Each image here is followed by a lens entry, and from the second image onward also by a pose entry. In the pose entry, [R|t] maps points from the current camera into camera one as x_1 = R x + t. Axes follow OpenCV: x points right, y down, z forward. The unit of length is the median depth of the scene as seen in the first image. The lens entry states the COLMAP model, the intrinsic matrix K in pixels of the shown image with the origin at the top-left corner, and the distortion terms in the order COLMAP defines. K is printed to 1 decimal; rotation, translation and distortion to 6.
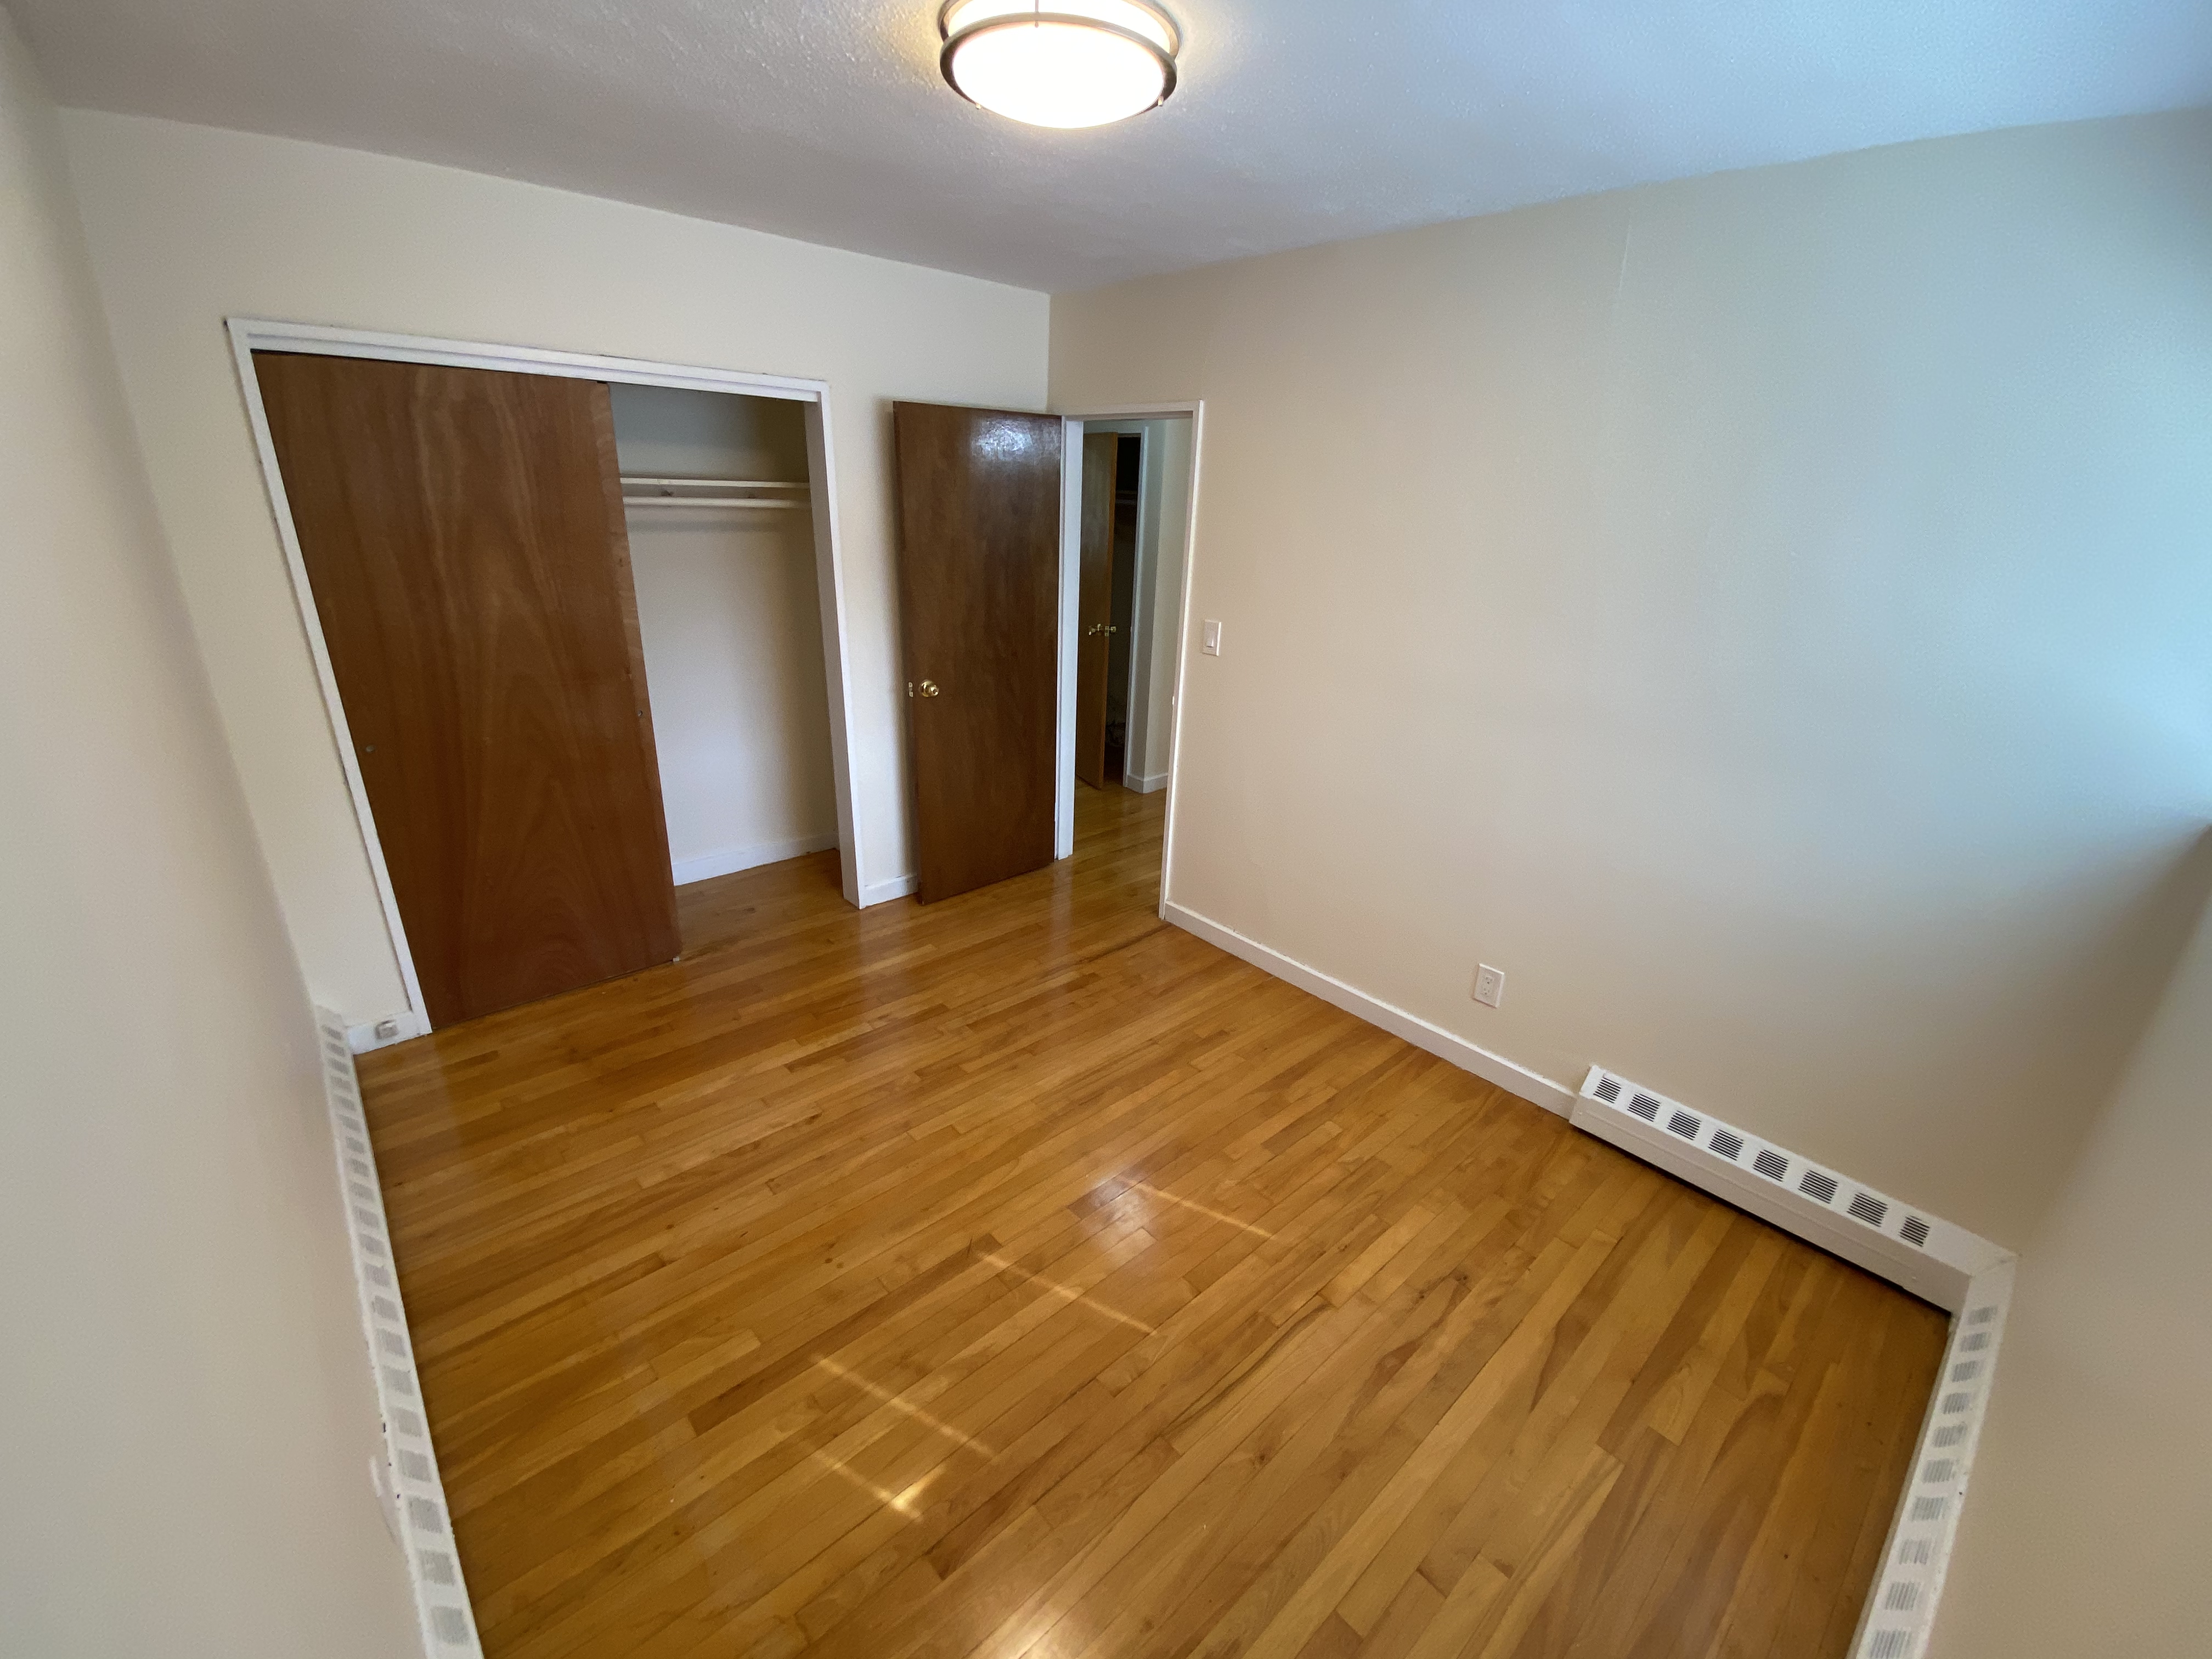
lens RADIAL K [[906.1, 0, 1106.0], [0, 906.1, 833.6], [0, 0, 1]] dist [-0.000915, -0.000193]
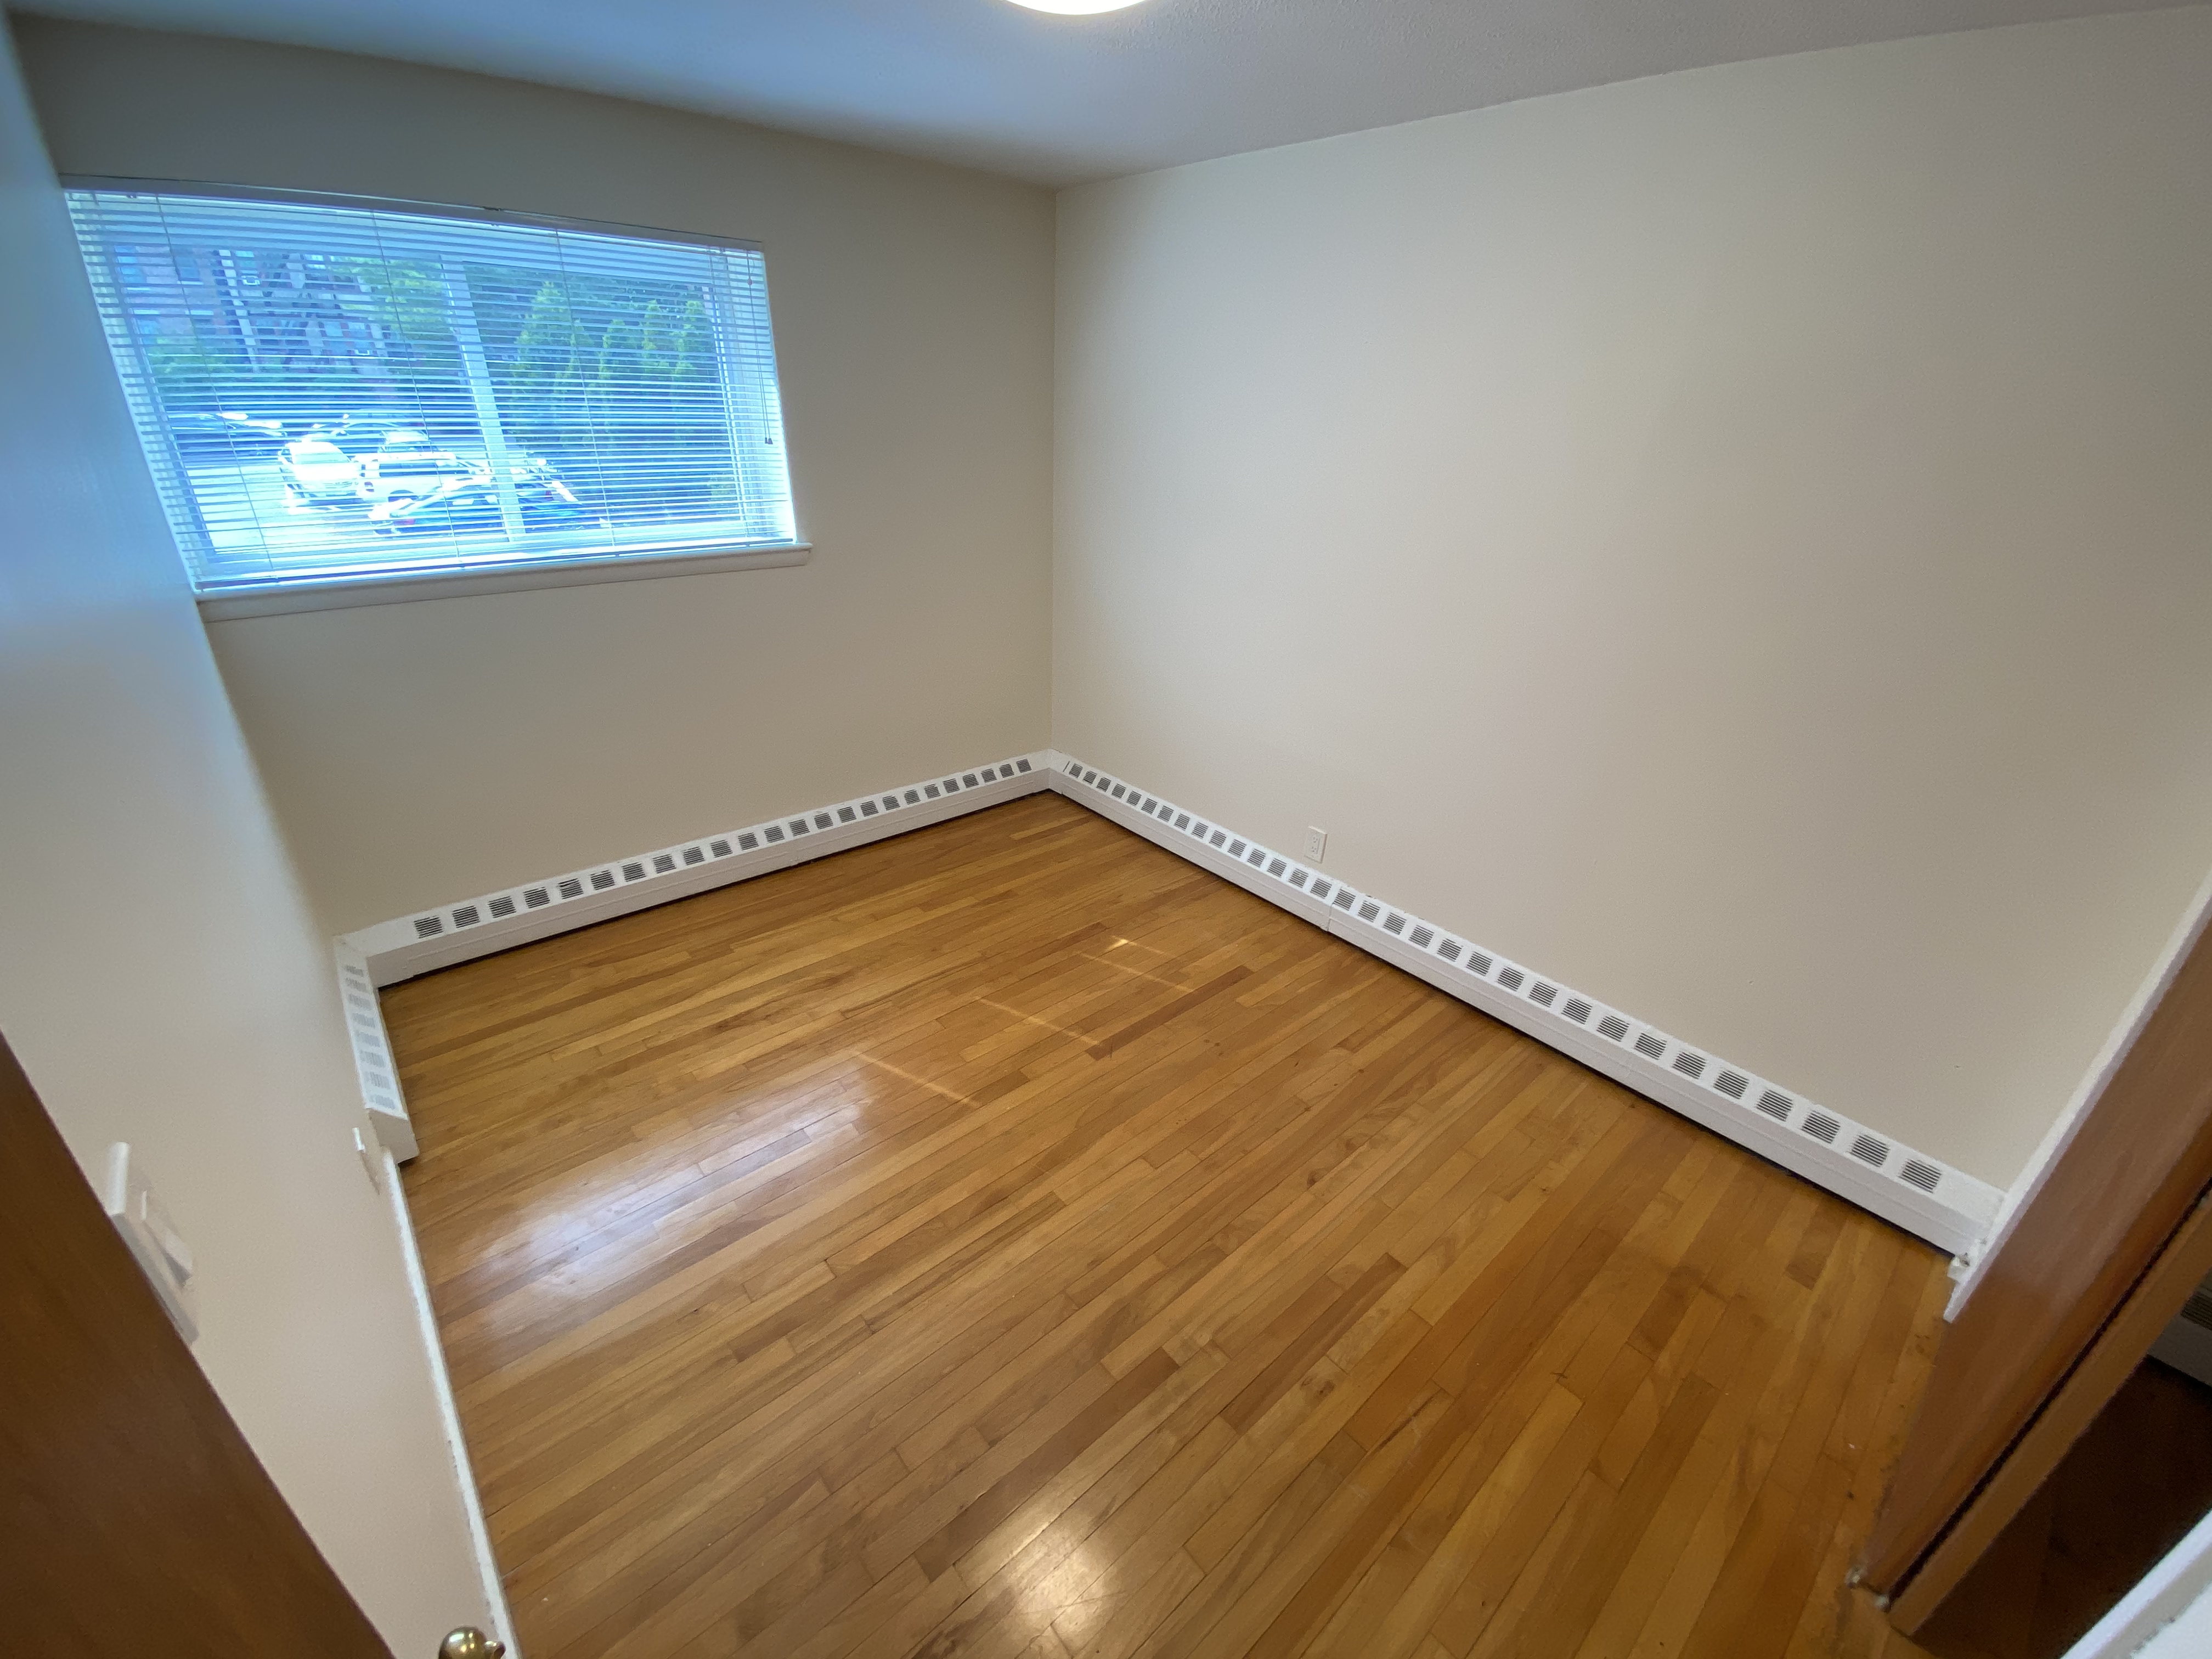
lens RADIAL K [[906.1, 0, 1105.8], [0, 906.1, 833.0], [0, 0, 1]] dist [-0.000915, -0.000193]
pose [[-0.997332, -0.071063, -0.016685, -0.104424], [-0.060846, 0.683064, 0.727820, -0.662362], [-0.040324, 0.726893, -0.685566, 1.672741]]
